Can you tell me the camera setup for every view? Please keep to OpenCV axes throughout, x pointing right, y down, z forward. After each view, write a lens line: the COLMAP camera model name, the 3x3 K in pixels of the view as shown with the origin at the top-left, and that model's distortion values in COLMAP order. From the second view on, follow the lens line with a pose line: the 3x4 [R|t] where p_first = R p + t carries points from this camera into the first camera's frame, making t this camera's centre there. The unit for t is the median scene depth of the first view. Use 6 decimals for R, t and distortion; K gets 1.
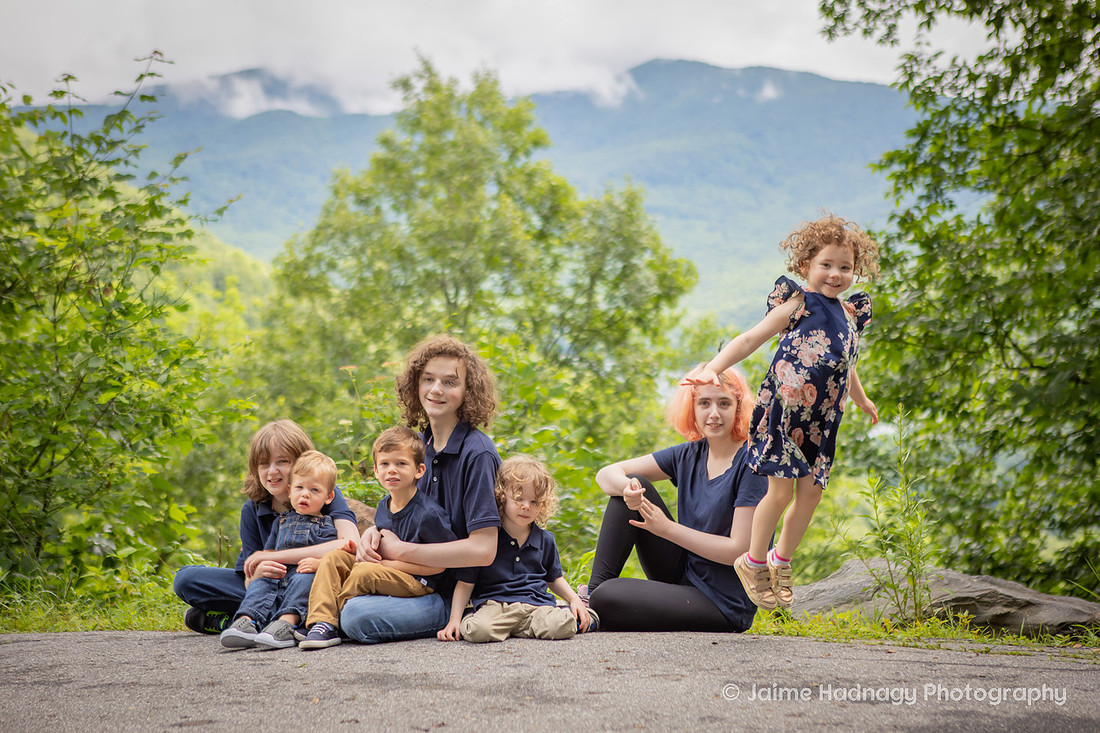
lens RADIAL K [[2016.7, 0, 550.2], [0, 2016.7, 359.5], [0, 0, 1]] dist [0.099410, 0.000000]
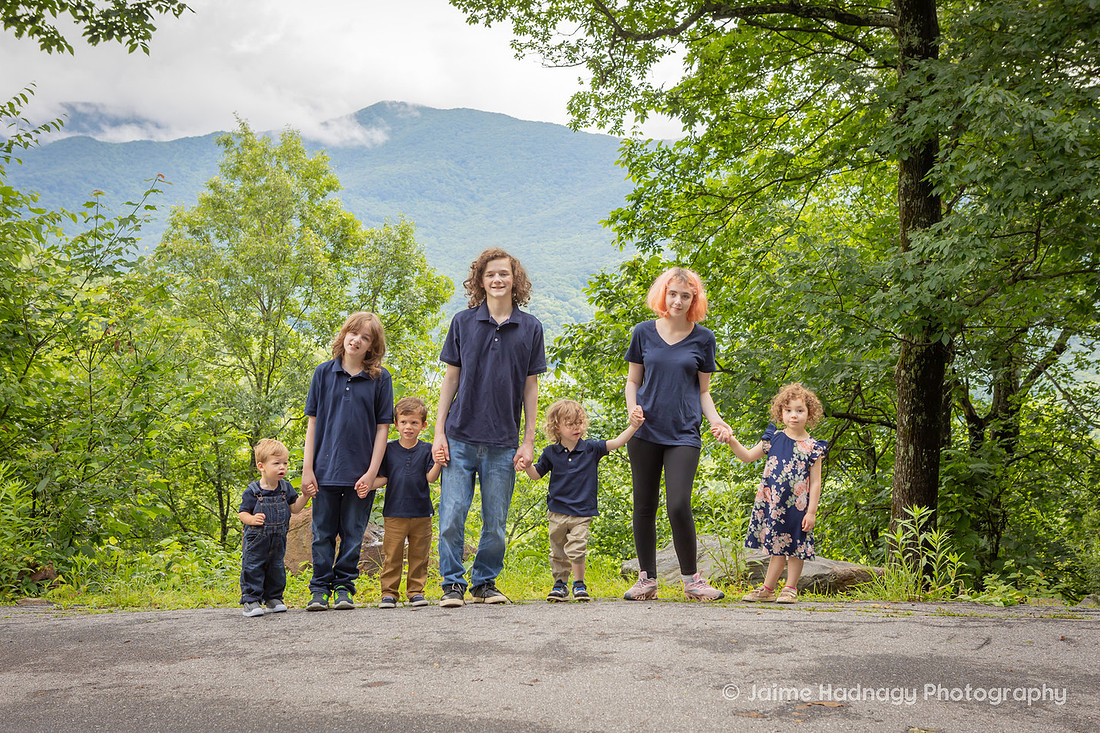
lens RADIAL K [[1574.3, 0, 558.8], [0, 1574.3, 344.5], [0, 0, 1]] dist [0.007085, 0.000000]
pose [[0.985565, -0.007308, 0.169139, -0.052133], [0.005690, 0.999933, 0.010046, -0.022265], [-0.169202, -0.008938, 0.985541, -0.051894]]
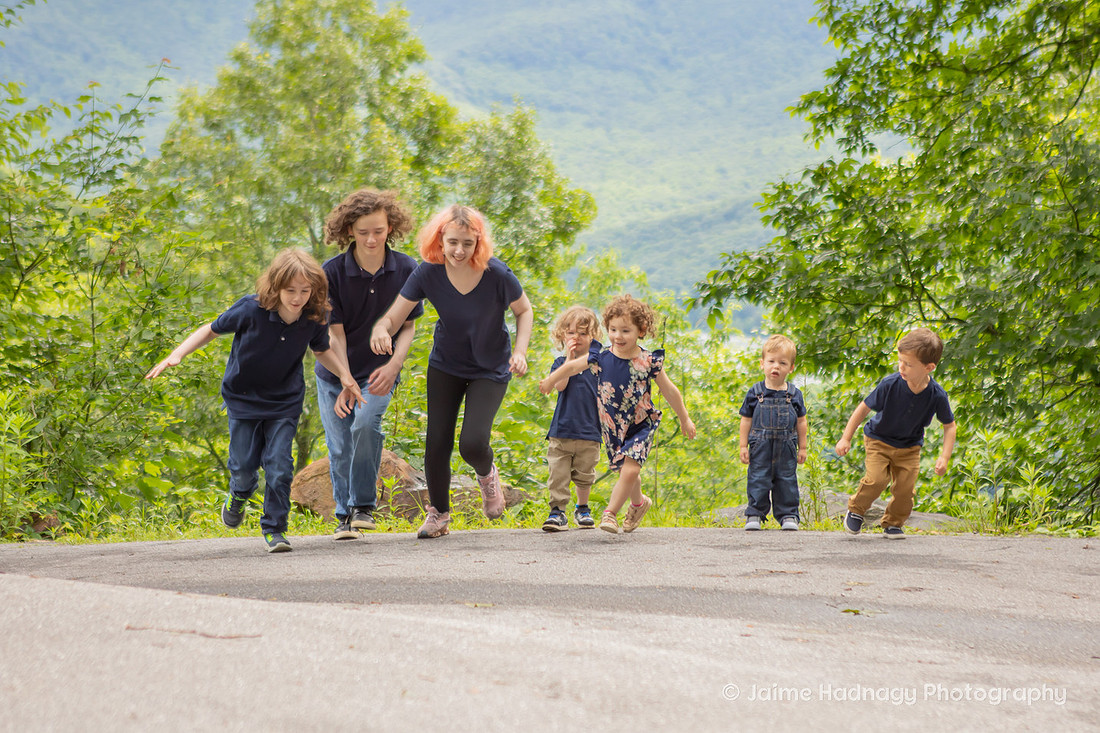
lens RADIAL K [[2690.1, 0, 533.5], [0, 2690.1, 393.6], [0, 0, 1]] dist [0.163346, 0.000000]
pose [[0.998131, -0.009274, 0.060400, -0.039944], [0.006889, 0.999192, 0.039588, -0.011449], [-0.060719, -0.039098, 0.997389, -0.267909]]
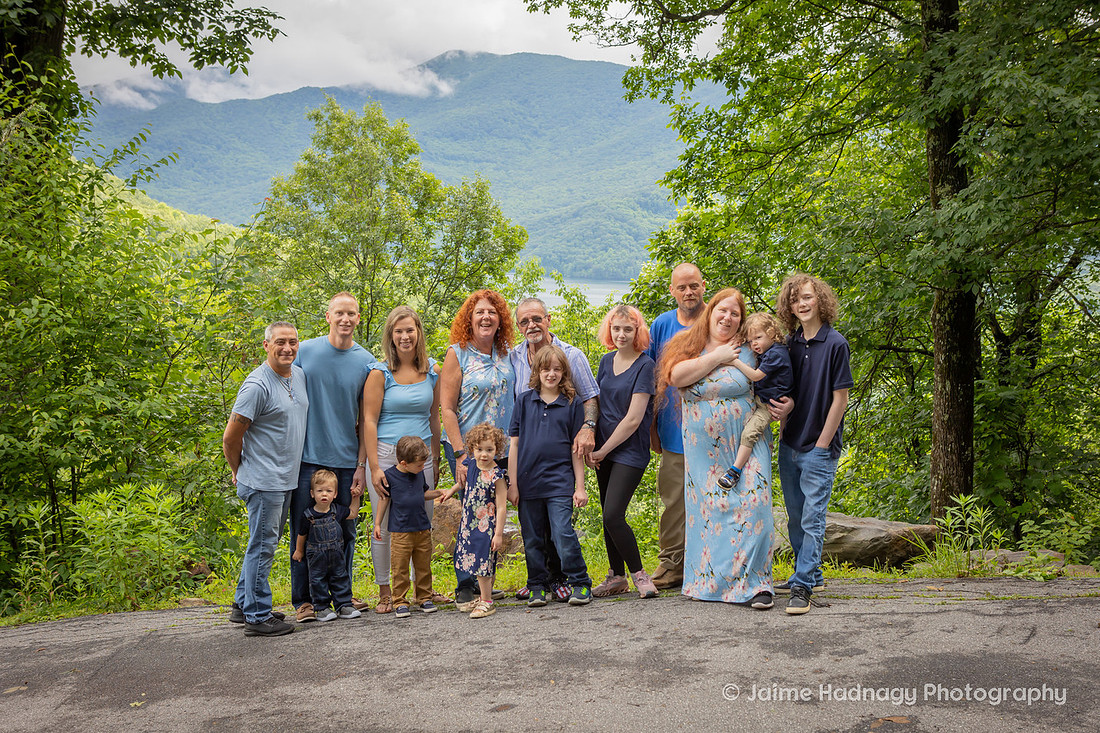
lens RADIAL K [[1408.5, 0, 583.7], [0, 1408.5, 347.1], [0, 0, 1]] dist [-0.008813, 0.000000]
pose [[0.987518, -0.072643, 0.139751, -0.055692], [0.062733, 0.995278, 0.074066, -0.051921], [-0.144471, -0.064374, 0.987413, -0.053816]]
